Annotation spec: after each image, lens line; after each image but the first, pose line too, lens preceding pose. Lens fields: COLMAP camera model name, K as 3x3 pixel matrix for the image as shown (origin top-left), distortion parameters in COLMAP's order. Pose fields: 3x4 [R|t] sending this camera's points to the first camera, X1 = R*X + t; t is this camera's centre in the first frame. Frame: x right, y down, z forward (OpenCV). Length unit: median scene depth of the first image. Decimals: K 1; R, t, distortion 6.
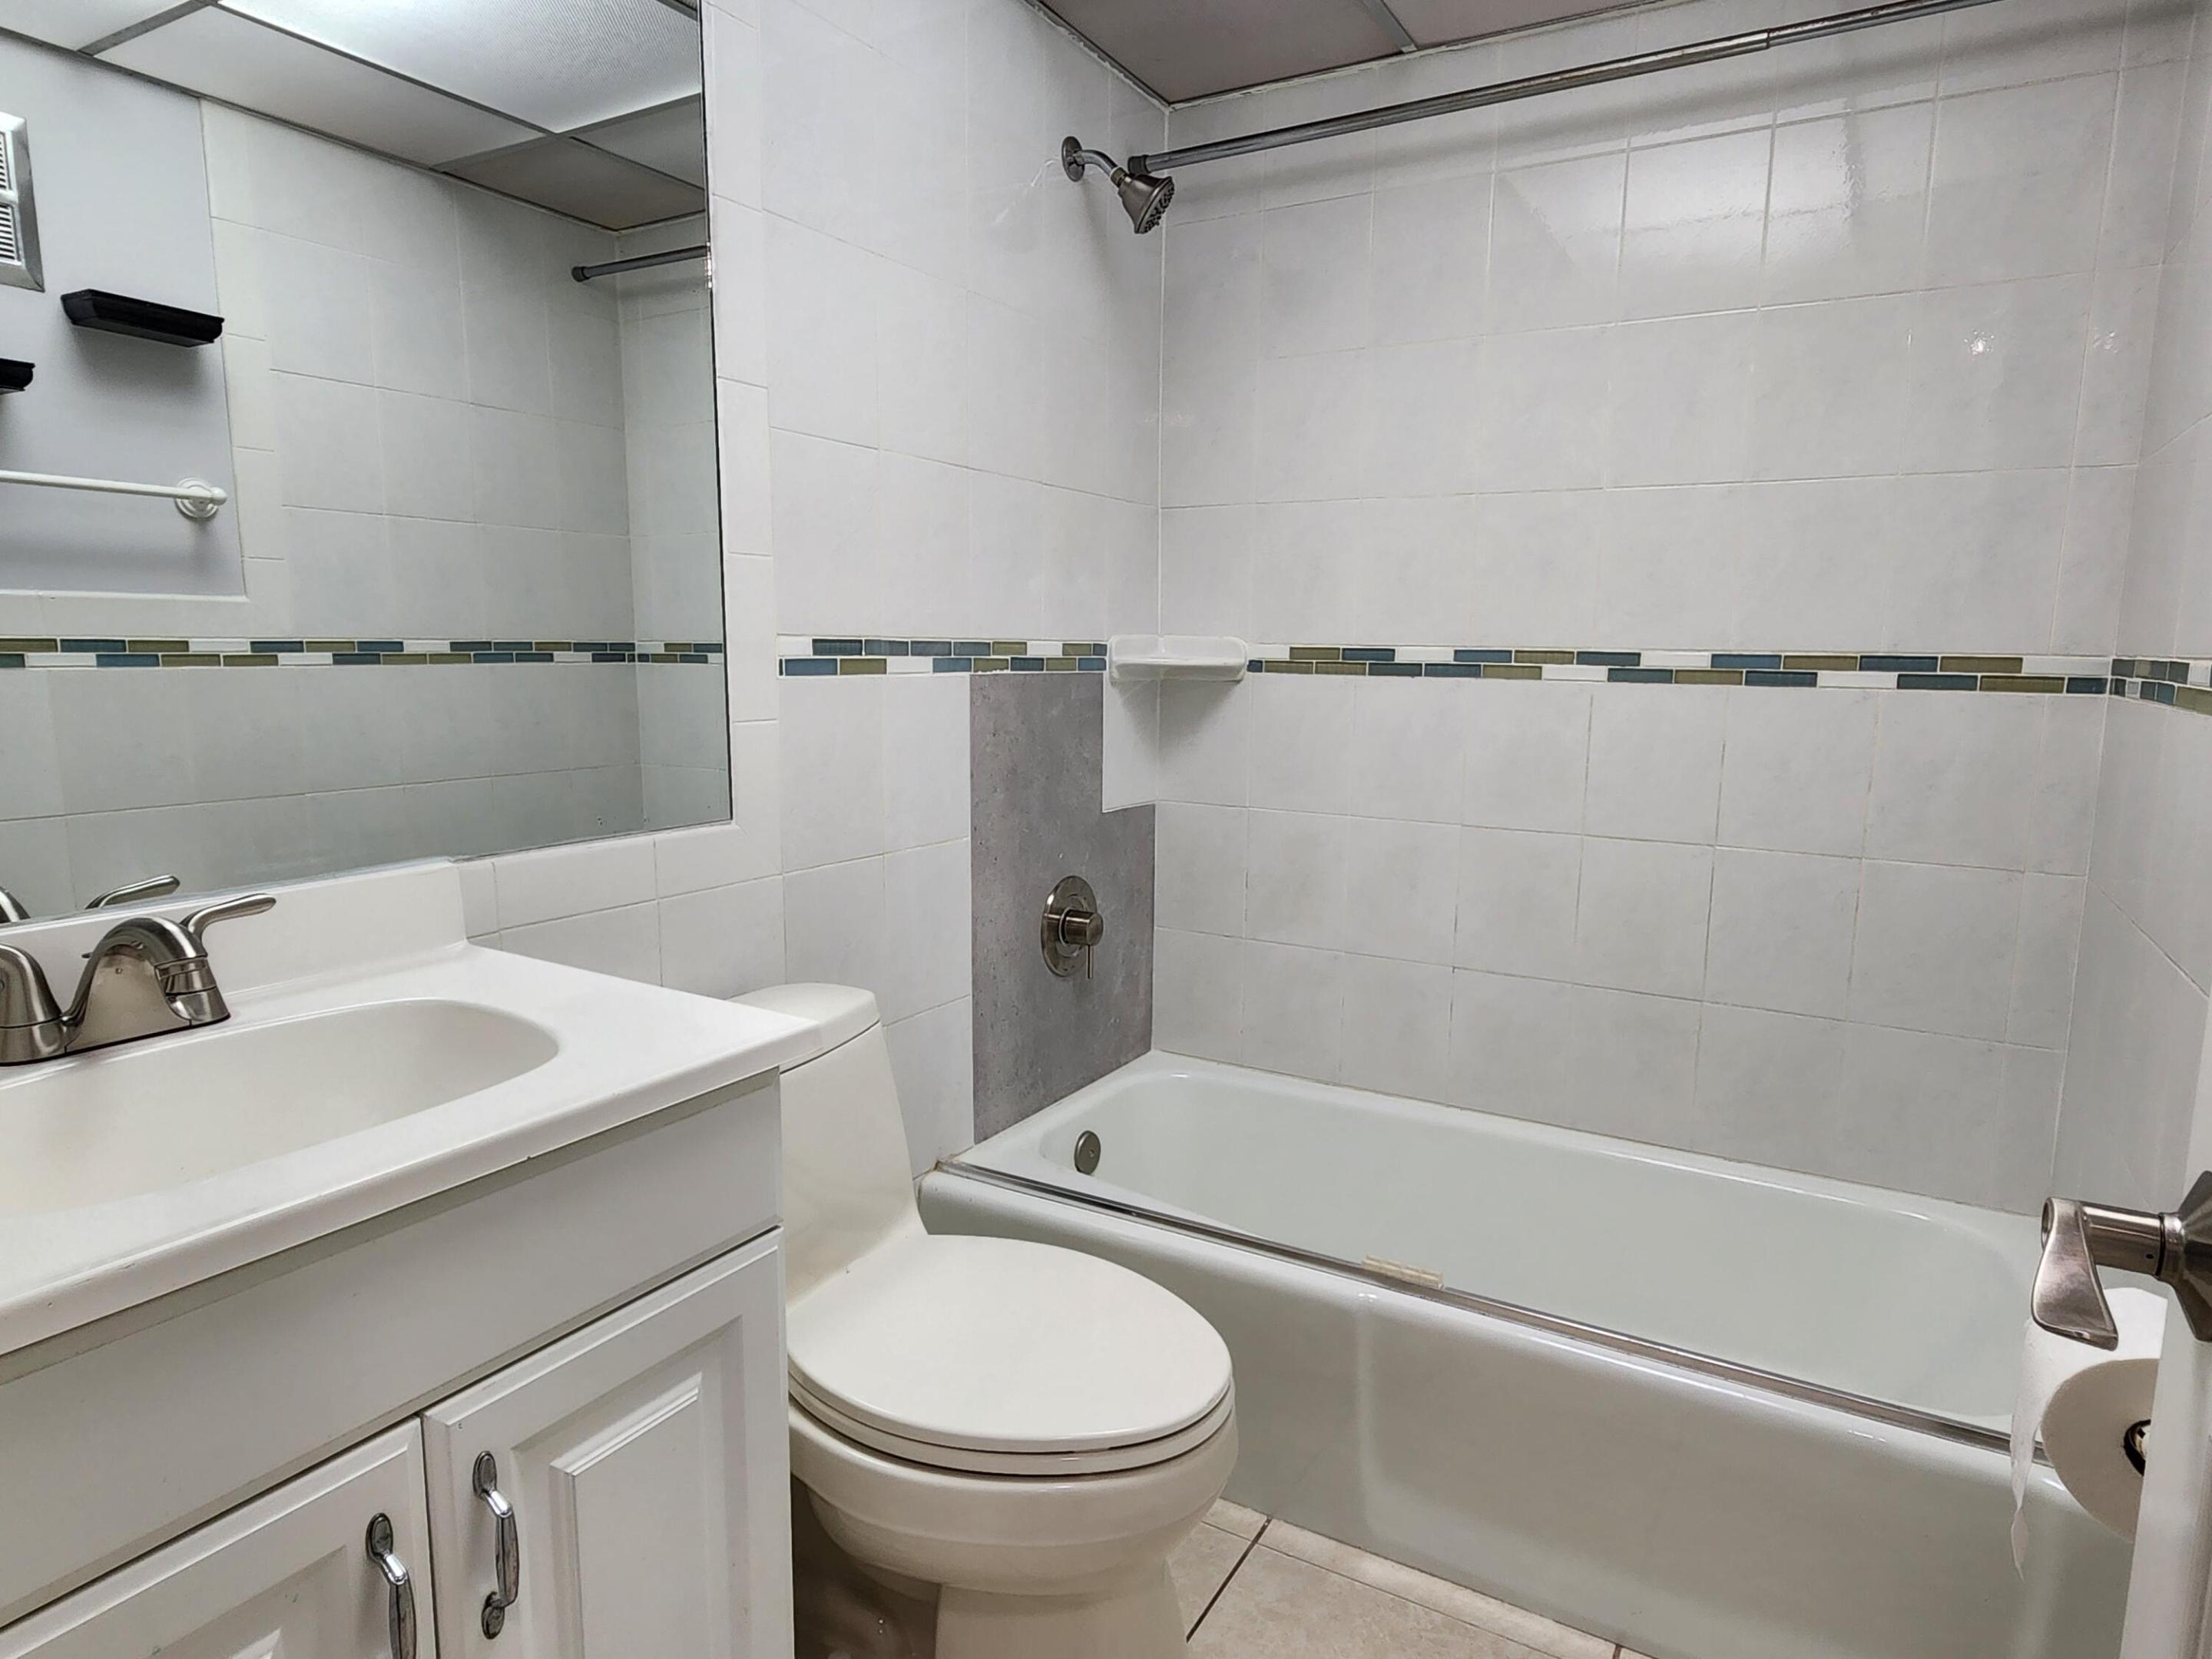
lens RADIAL K [[1285.7, 0, 1117.3], [0, 1285.7, 826.6], [0, 0, 1]] dist [0.005307, -0.005445]
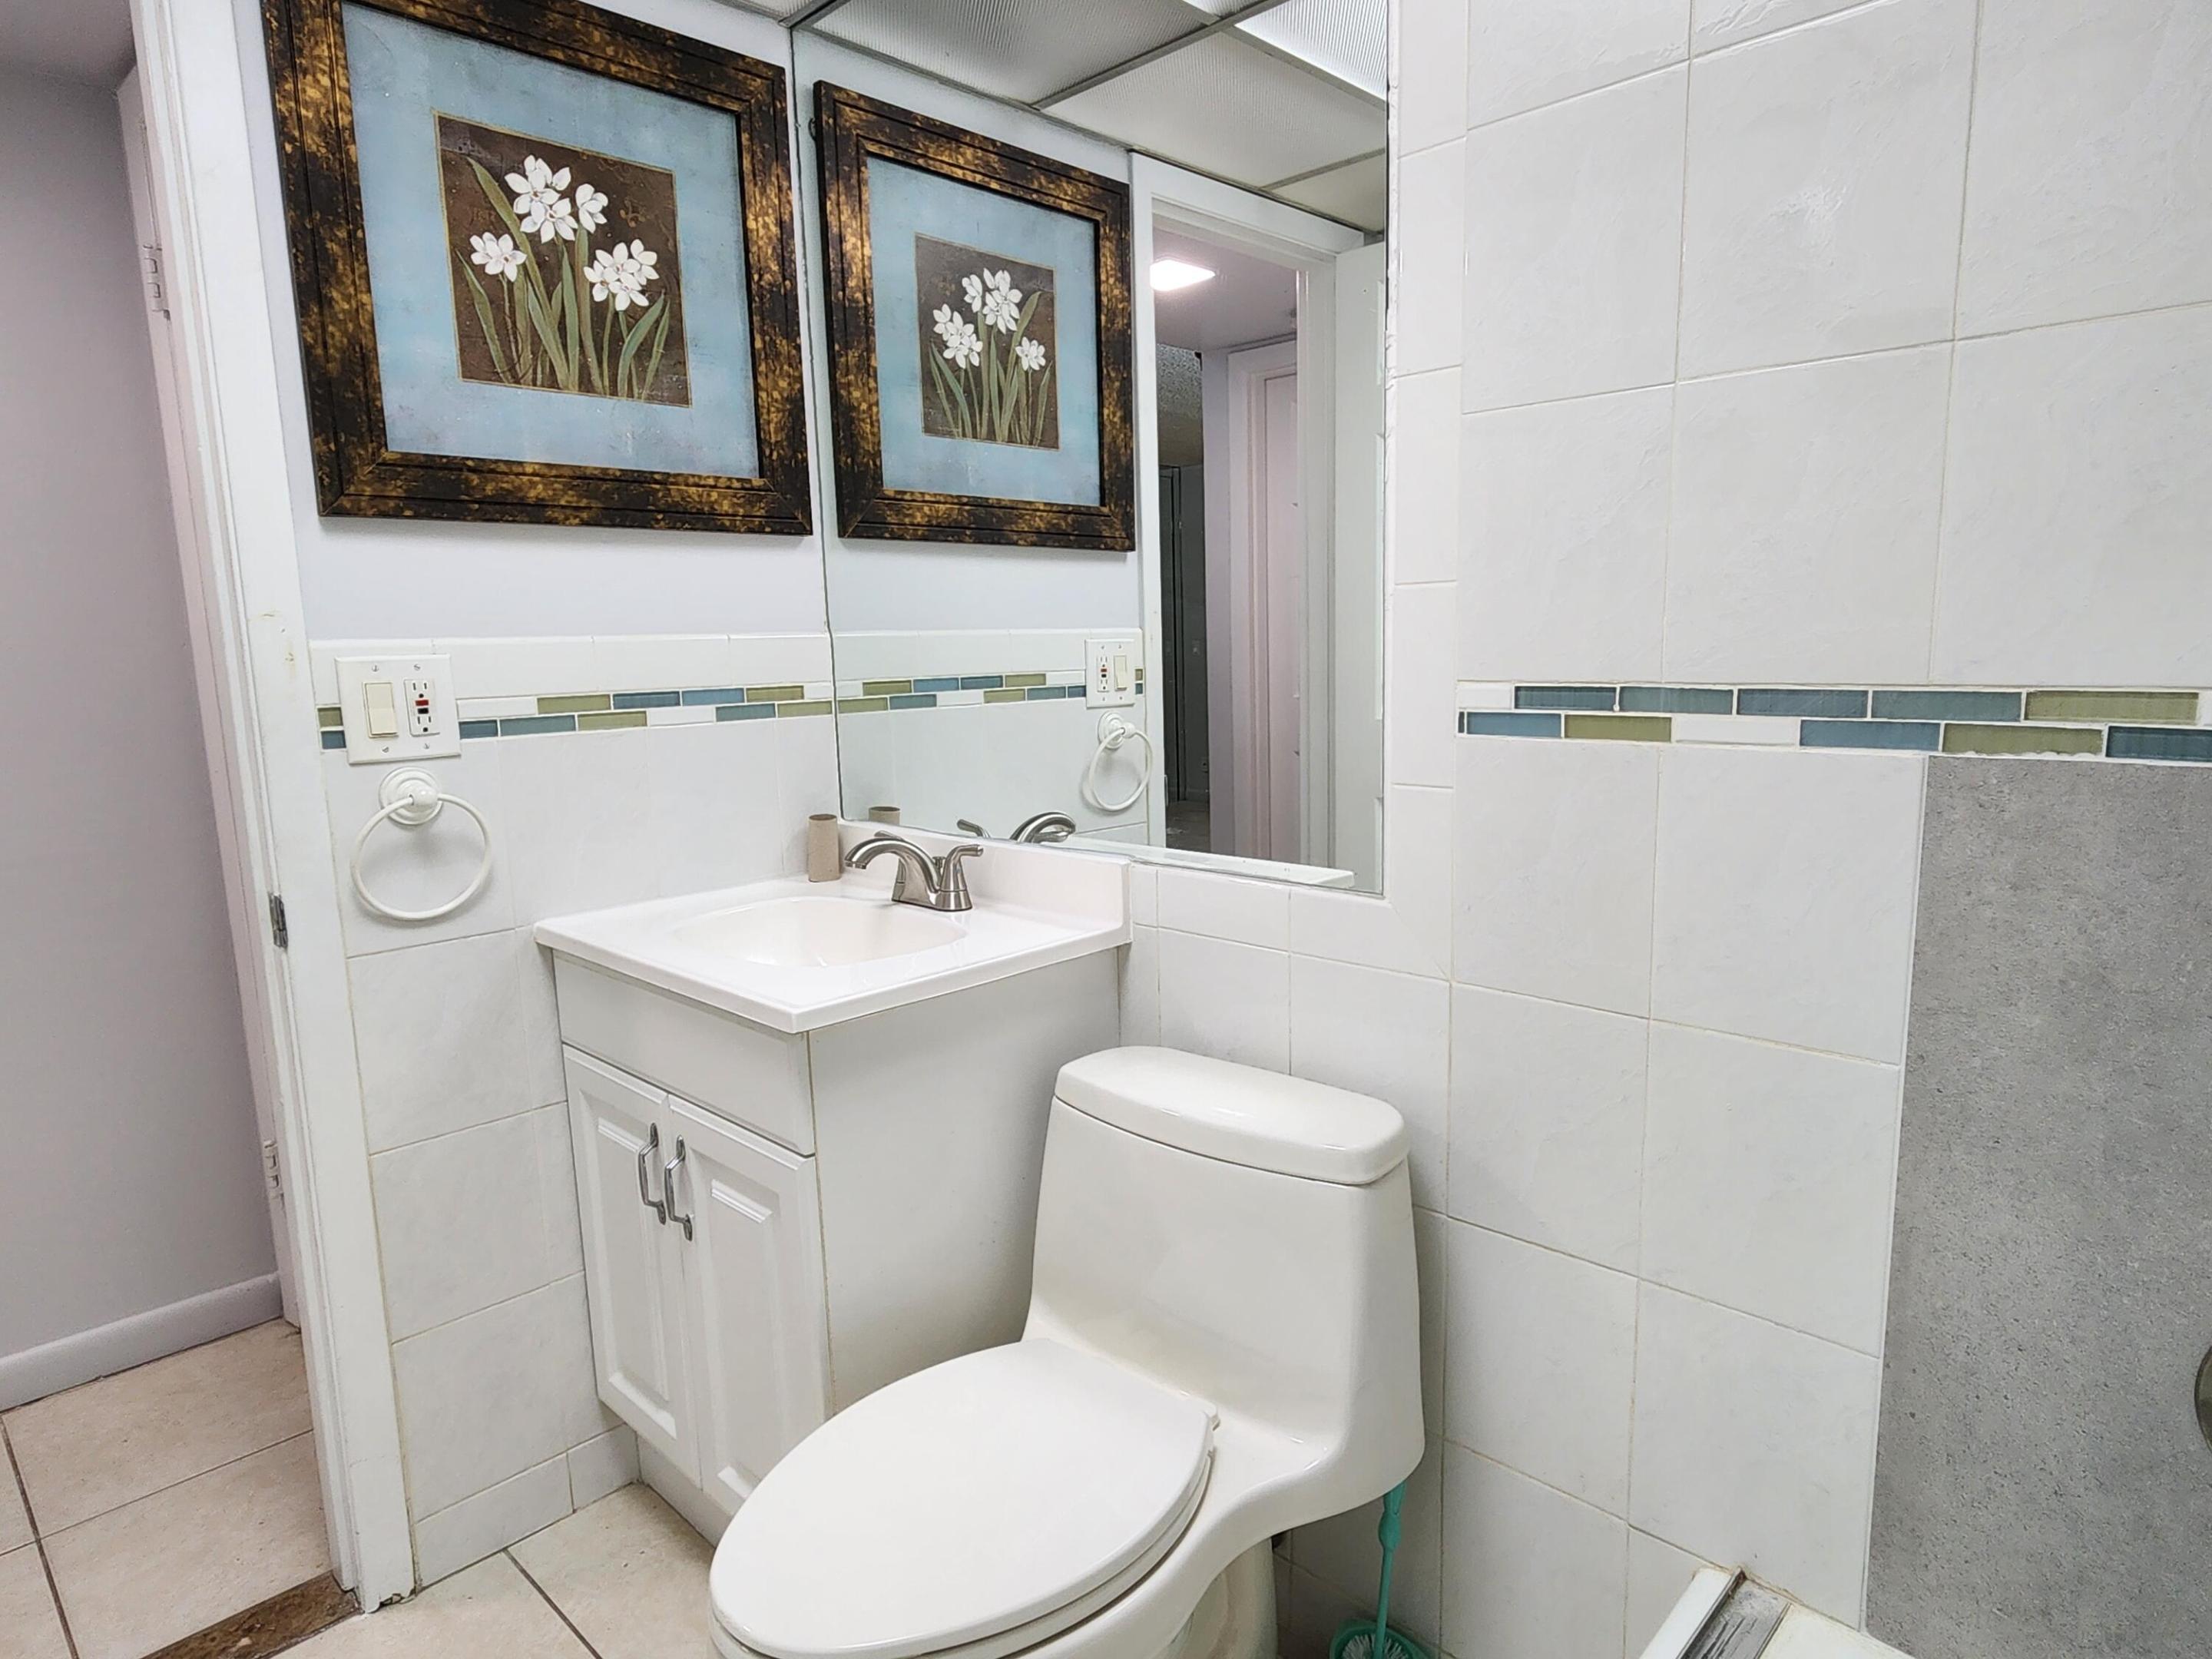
lens RADIAL K [[1285.7, 0, 1117.3], [0, 1285.7, 826.6], [0, 0, 1]] dist [0.005307, -0.005445]
pose [[-0.228118, 0.135181, -0.964204, 0.449540], [-0.119897, 0.978877, 0.165604, -0.136410], [0.966223, 0.153382, -0.207091, 0.797916]]
